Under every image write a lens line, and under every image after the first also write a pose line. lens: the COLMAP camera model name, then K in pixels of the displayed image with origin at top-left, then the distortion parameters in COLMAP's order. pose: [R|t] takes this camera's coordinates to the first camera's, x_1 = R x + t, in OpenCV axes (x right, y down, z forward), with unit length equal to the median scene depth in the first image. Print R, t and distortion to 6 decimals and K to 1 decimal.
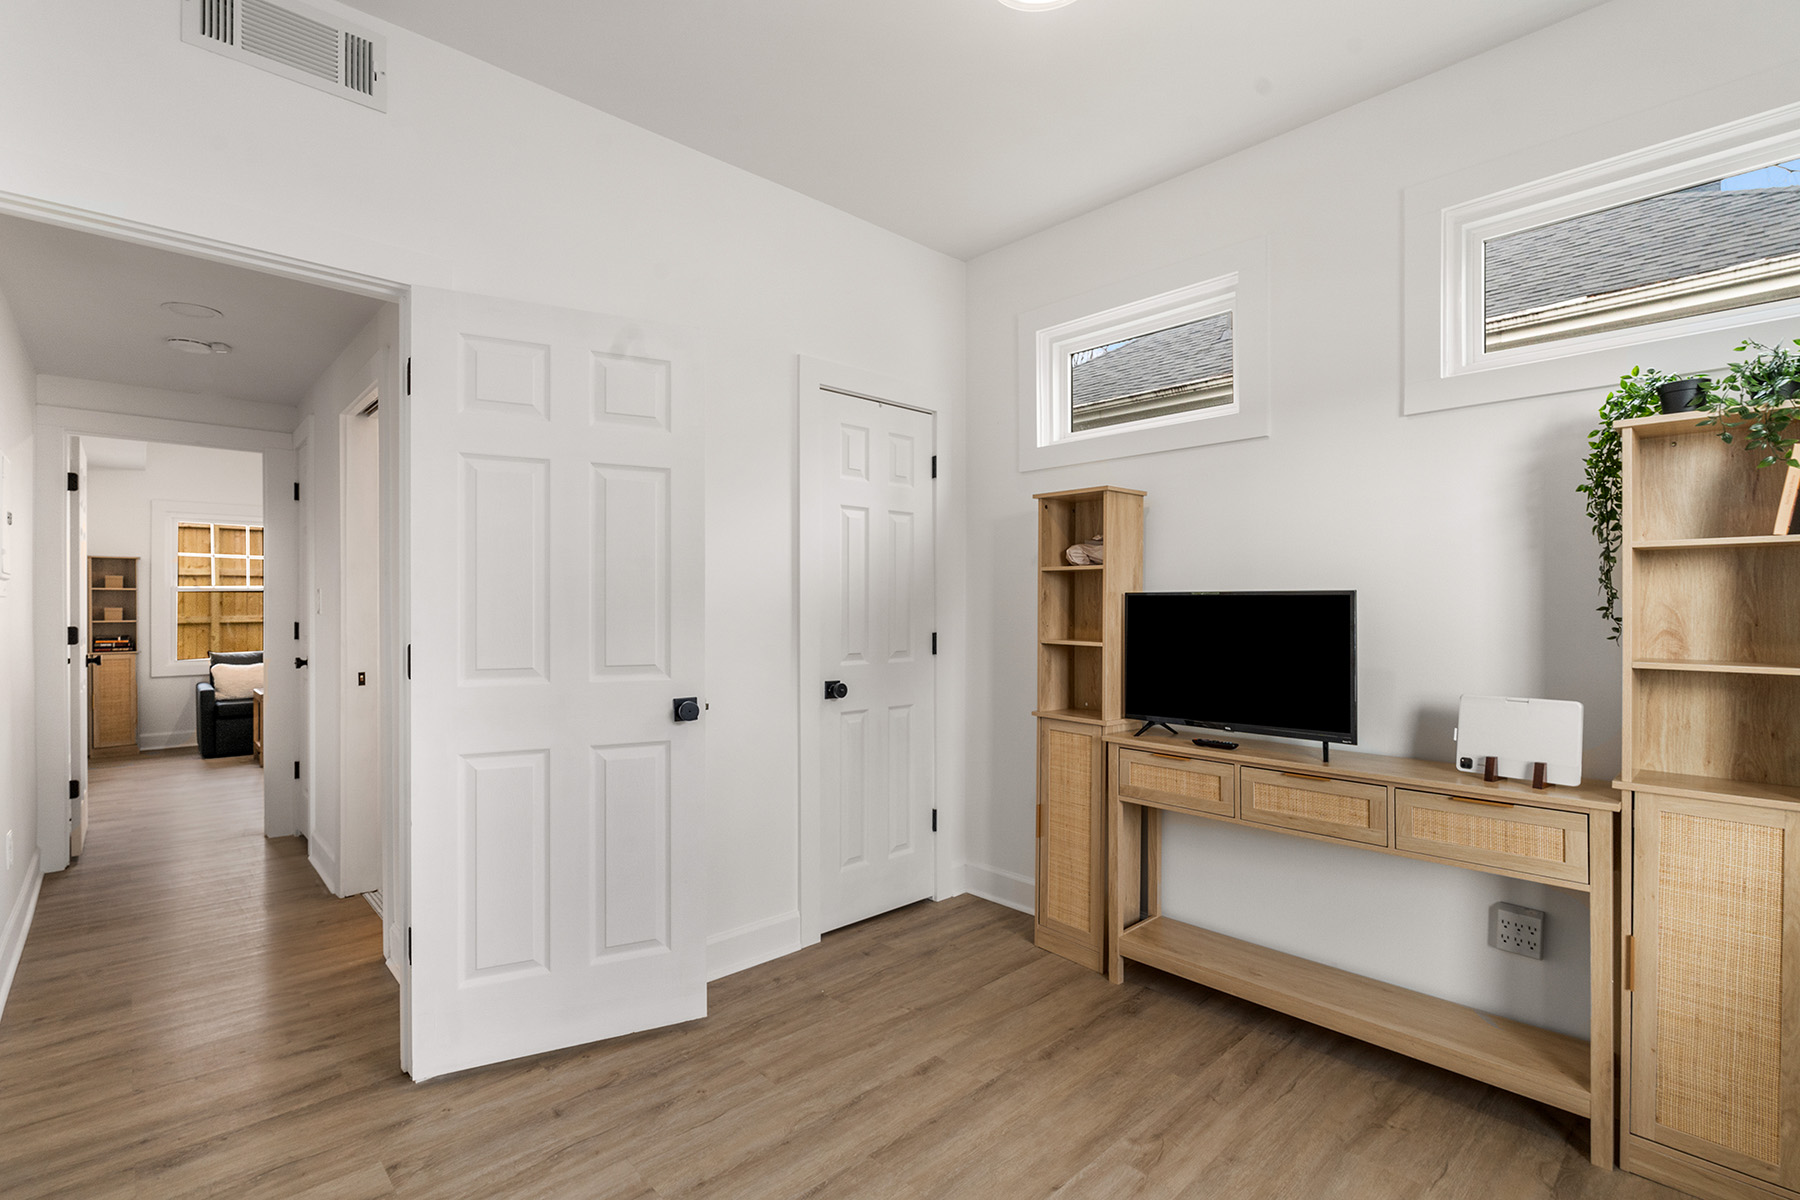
lens RADIAL K [[806.3, 0, 904.4], [0, 806.3, 607.2], [0, 0, 1]] dist [-0.000405, -0.000291]
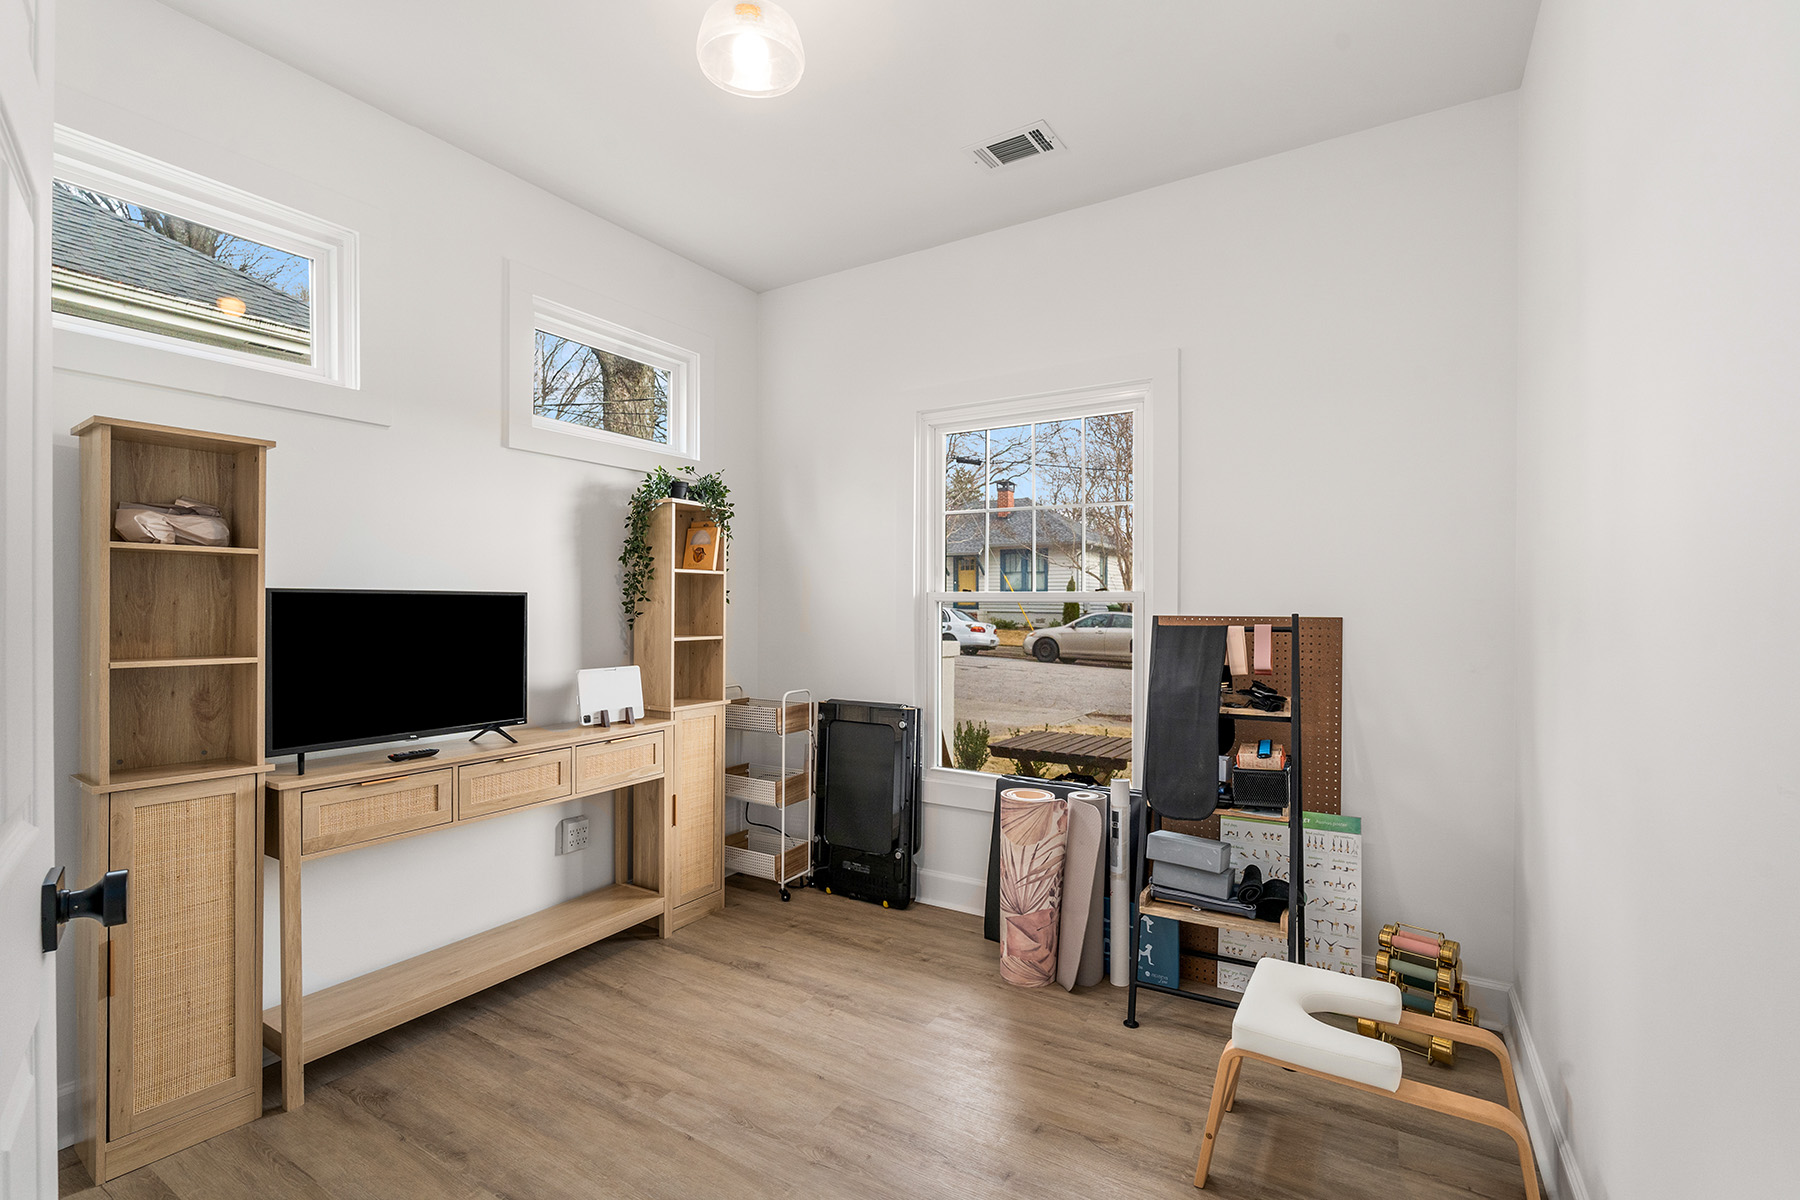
lens RADIAL K [[806.3, 0, 904.4], [0, 806.3, 607.2], [0, 0, 1]] dist [-0.000405, -0.000291]
pose [[-0.251823, -0.004353, 0.967764, -0.739645], [-0.000387, 0.999990, 0.004397, -0.004859], [-0.967773, 0.000733, -0.251822, 0.779047]]
